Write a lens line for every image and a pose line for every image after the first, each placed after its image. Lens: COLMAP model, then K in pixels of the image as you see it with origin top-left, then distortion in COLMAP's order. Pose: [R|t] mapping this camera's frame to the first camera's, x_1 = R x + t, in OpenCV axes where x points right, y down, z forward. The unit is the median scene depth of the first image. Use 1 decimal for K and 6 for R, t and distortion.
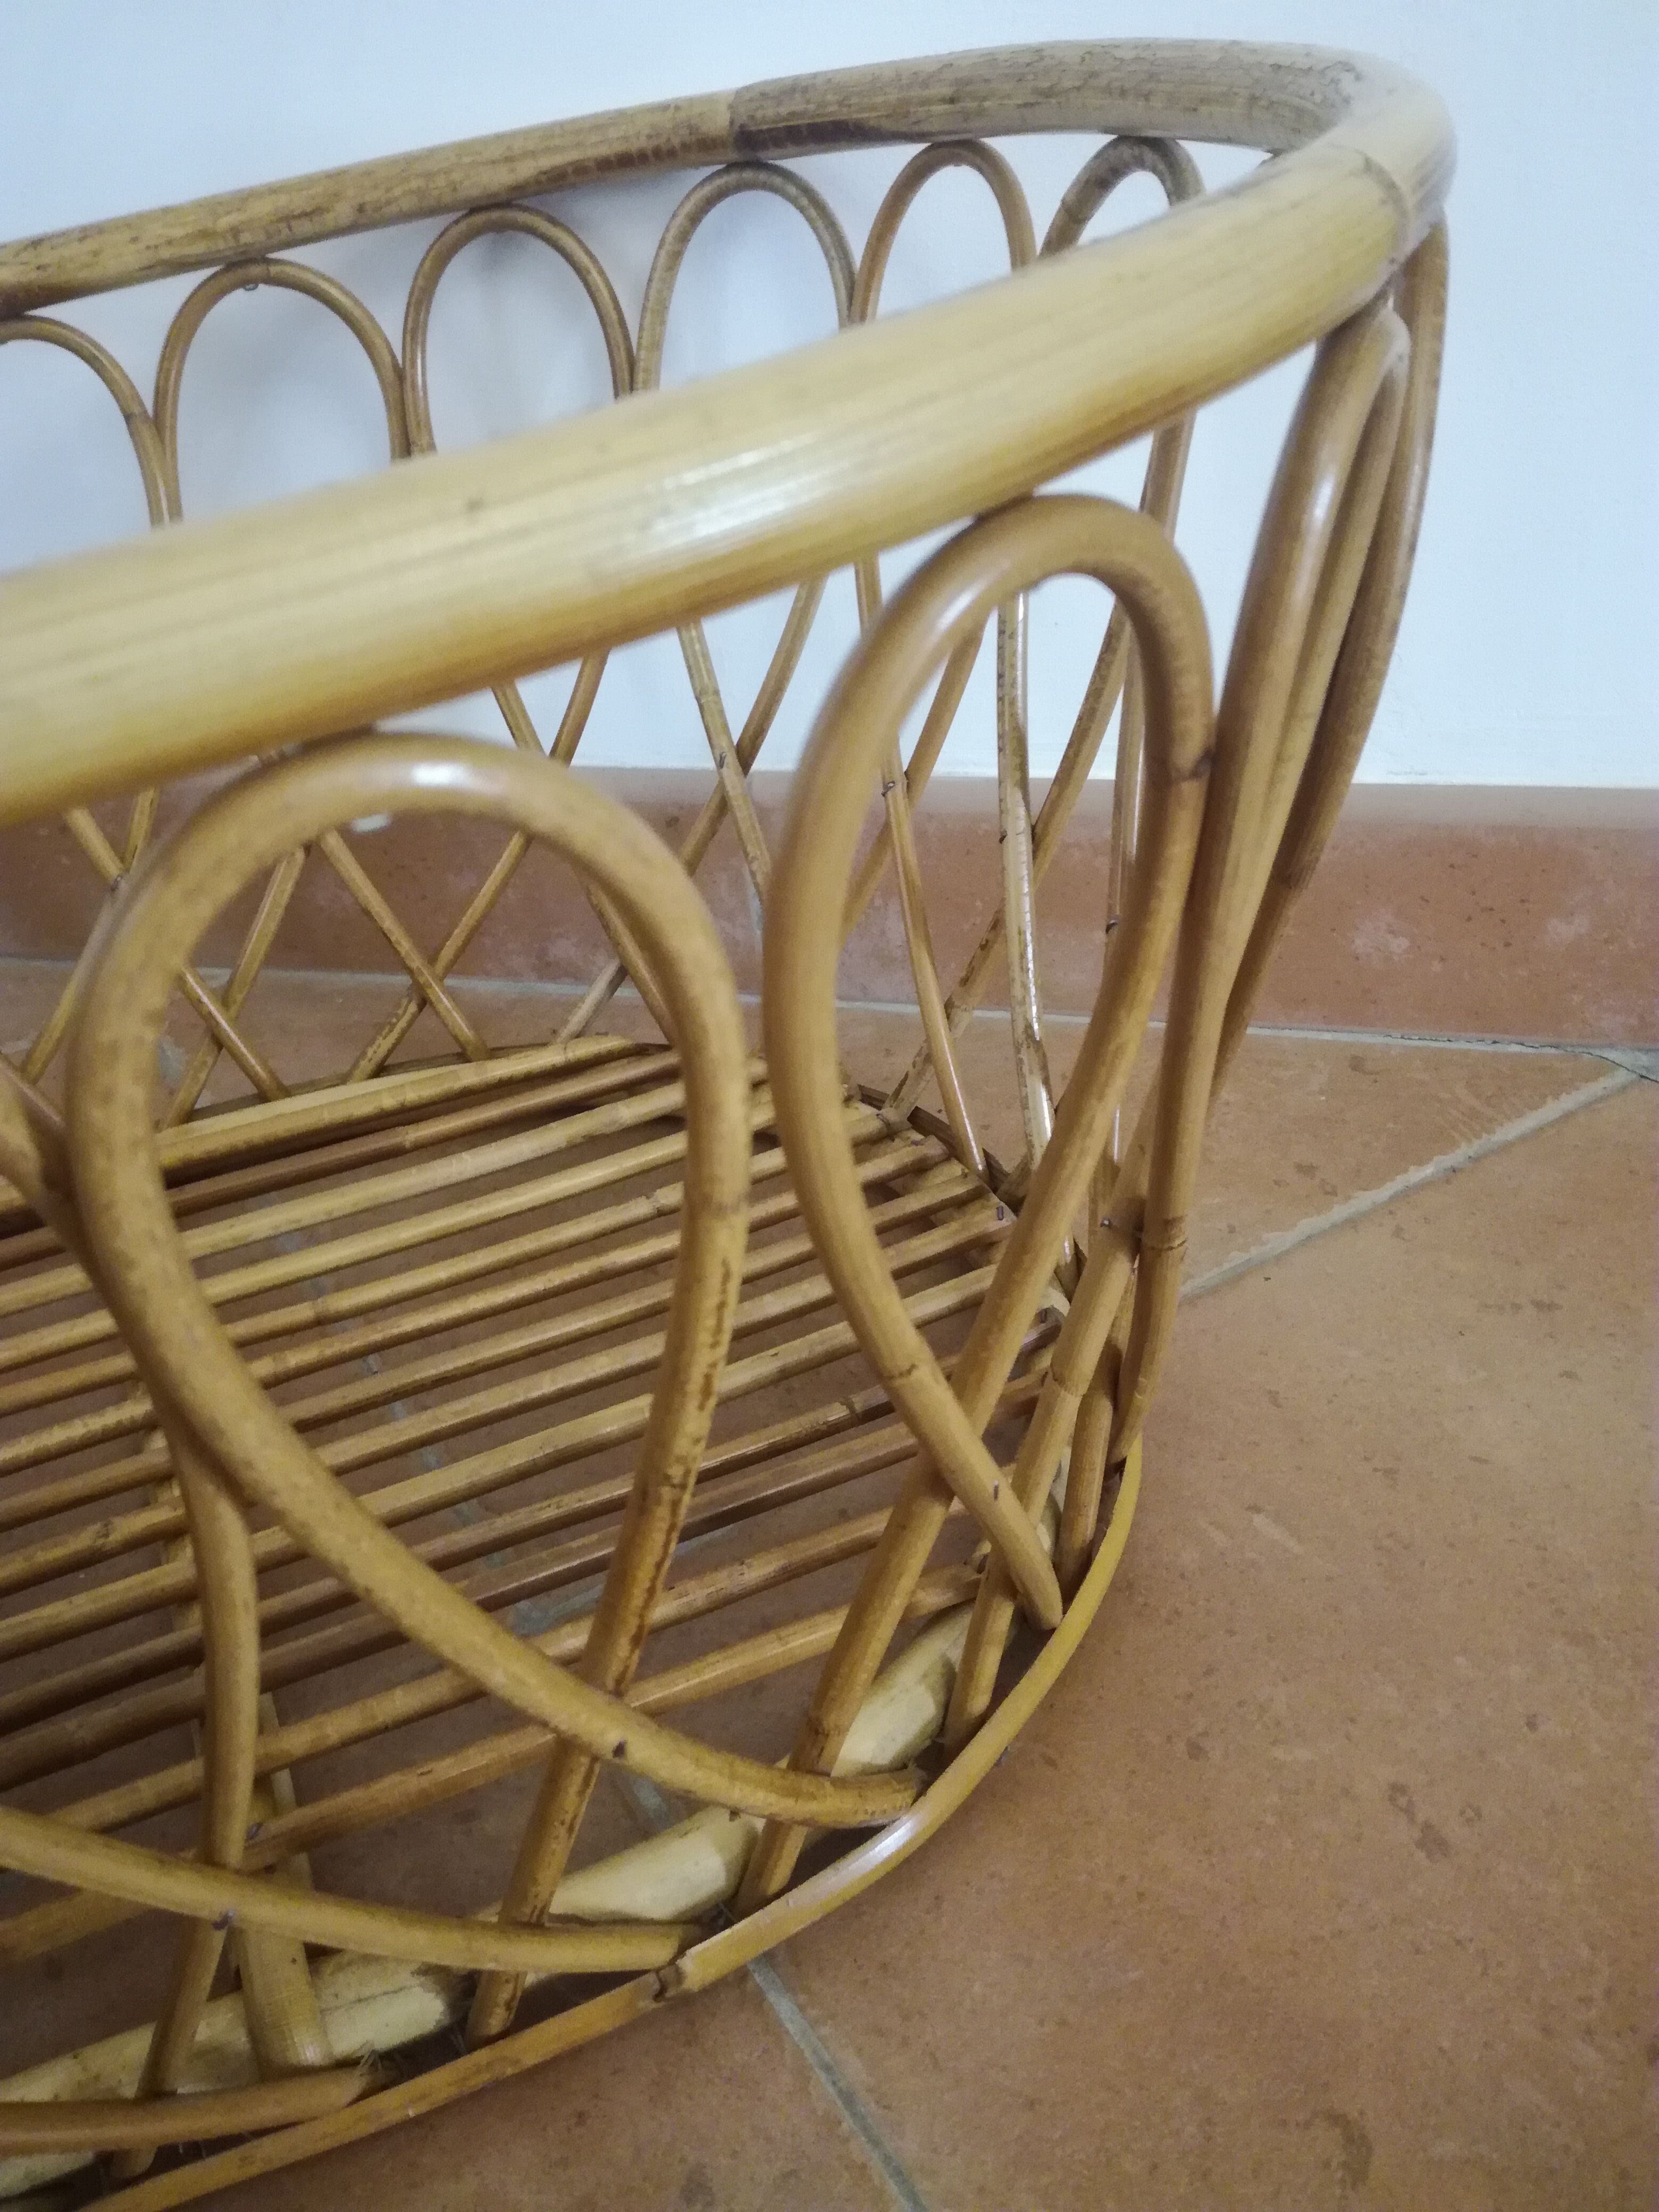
lens RADIAL K [[1714.8, 0, 829.5], [0, 1714.8, 1106.0], [0, 0, 1]] dist [0.098599, -0.219360]
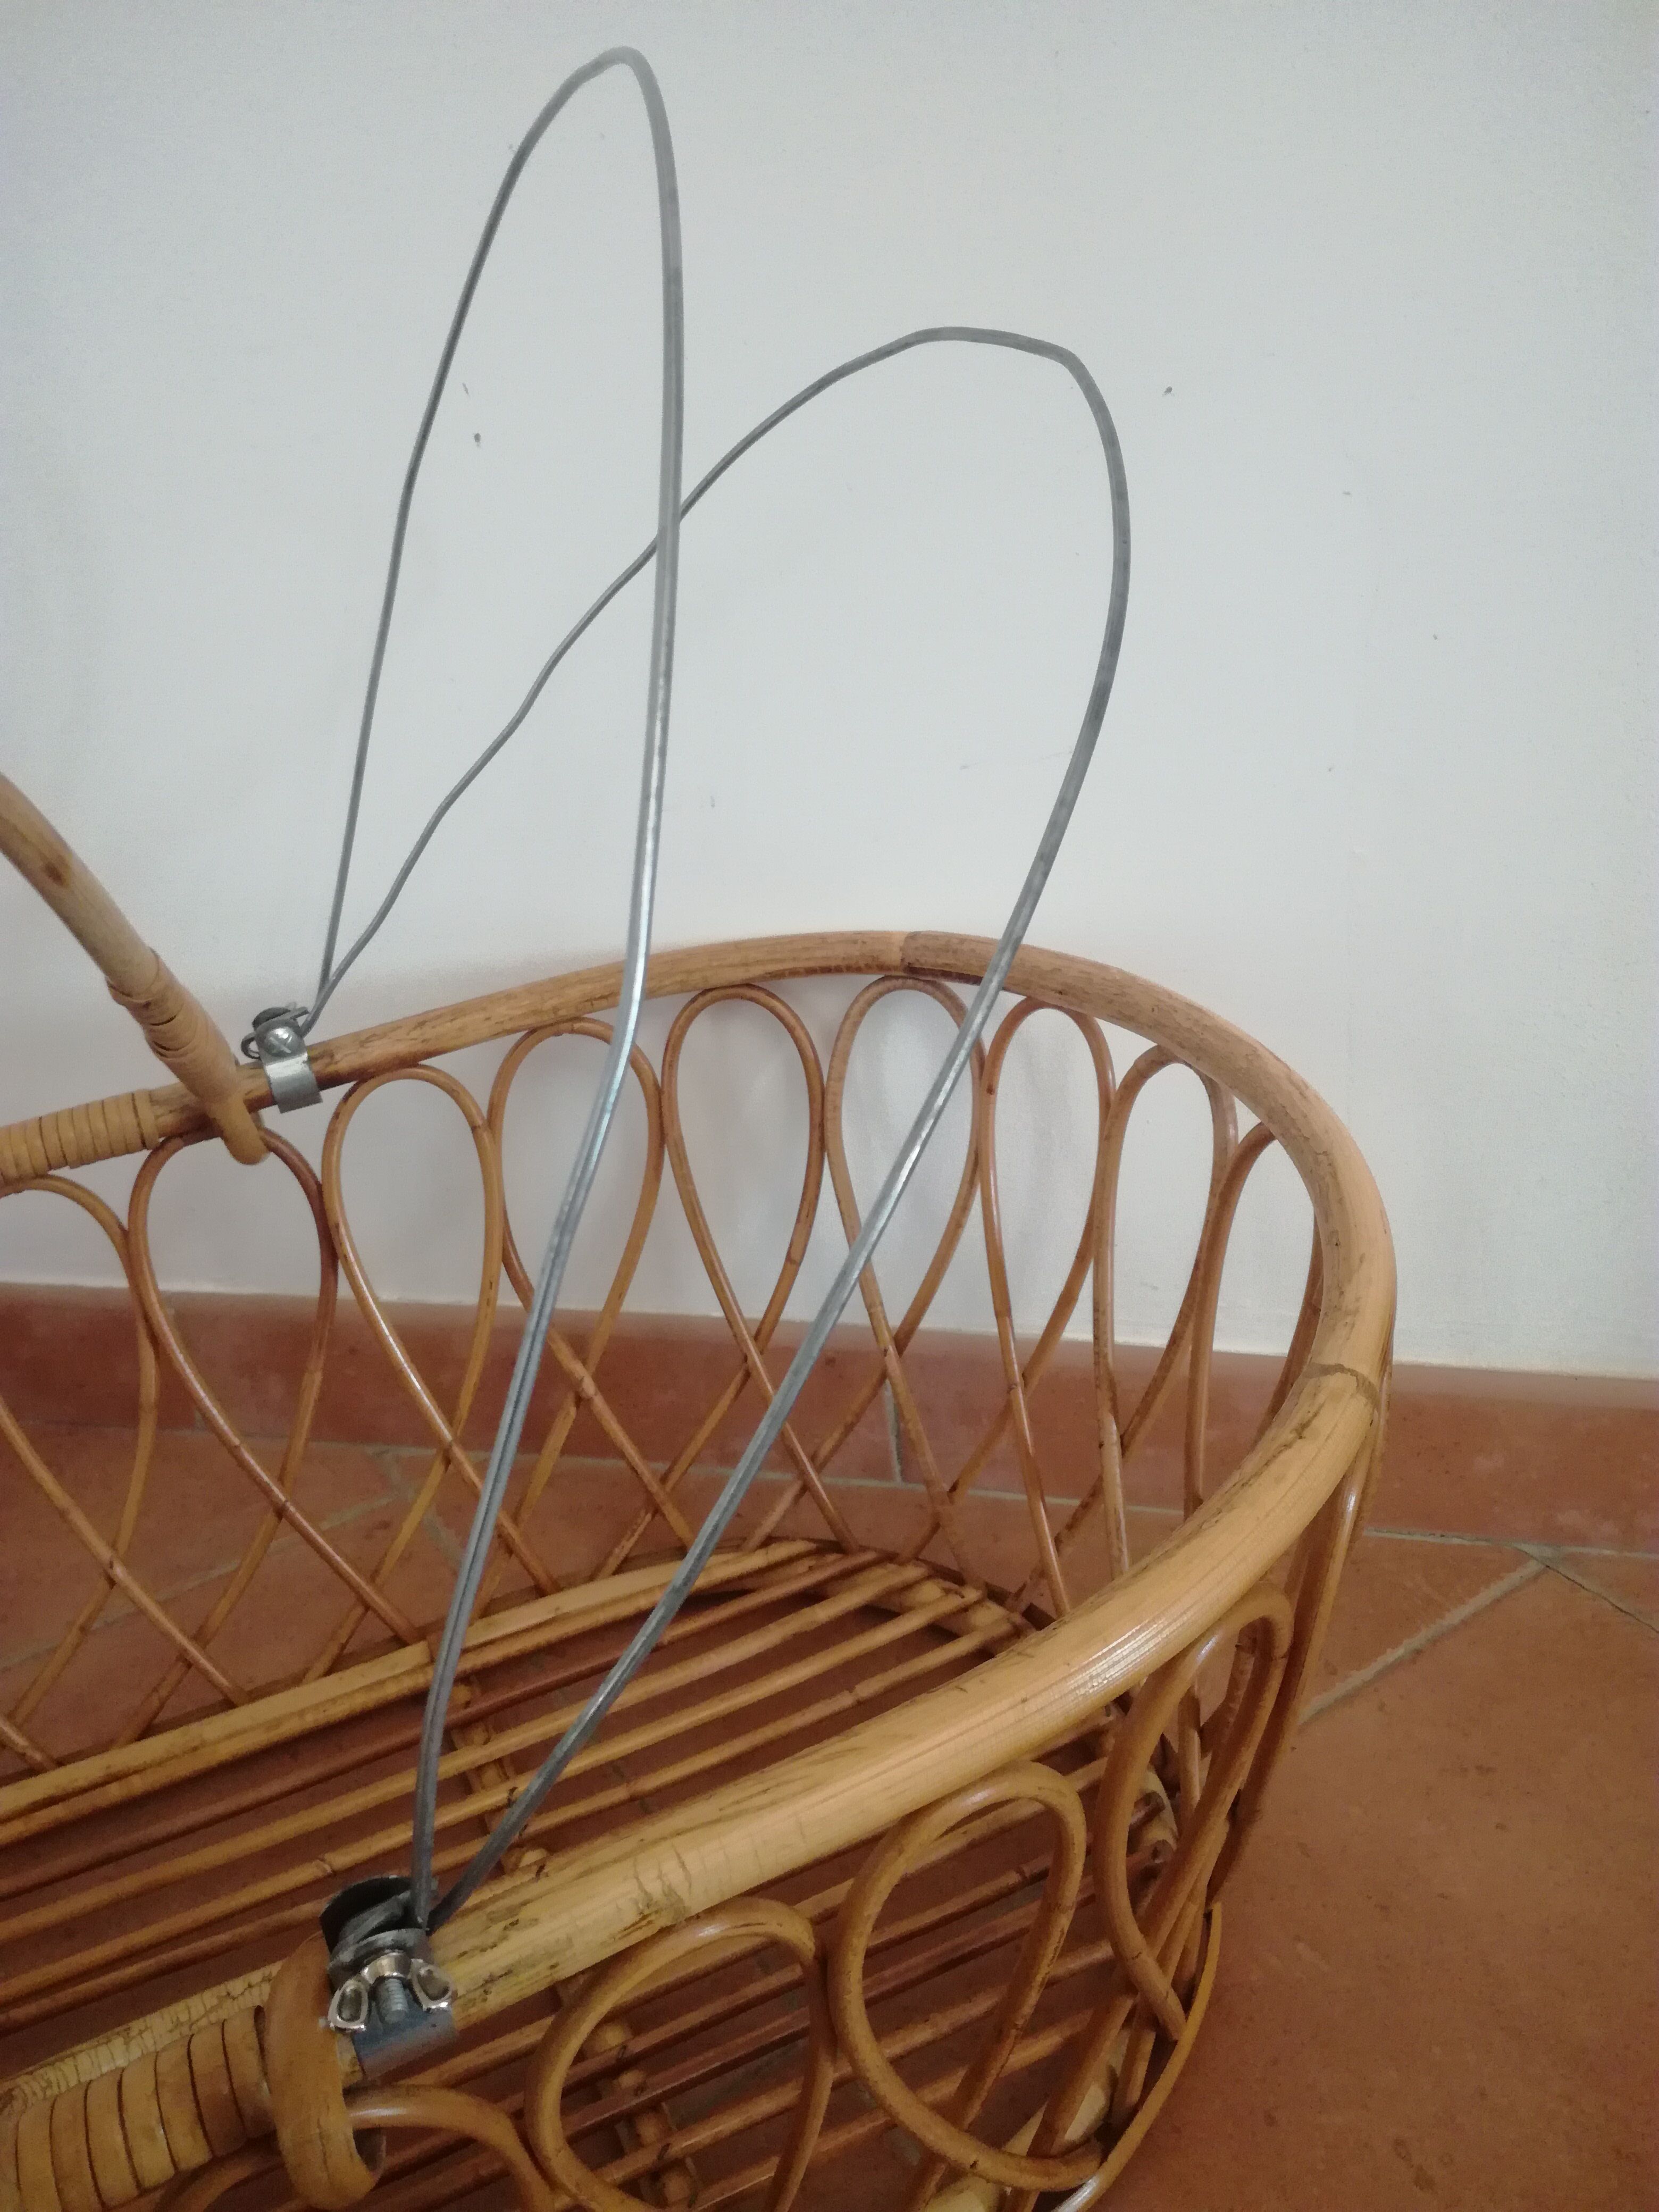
lens RADIAL K [[1702.2, 0, 829.5], [0, 1702.2, 1106.0], [0, 0, 1]] dist [0.001184, -0.042011]
pose [[0.999731, -0.012763, 0.019358, -0.148025], [0.015023, 0.992480, -0.121482, -0.258722], [-0.017662, 0.121740, 0.992405, -0.445600]]
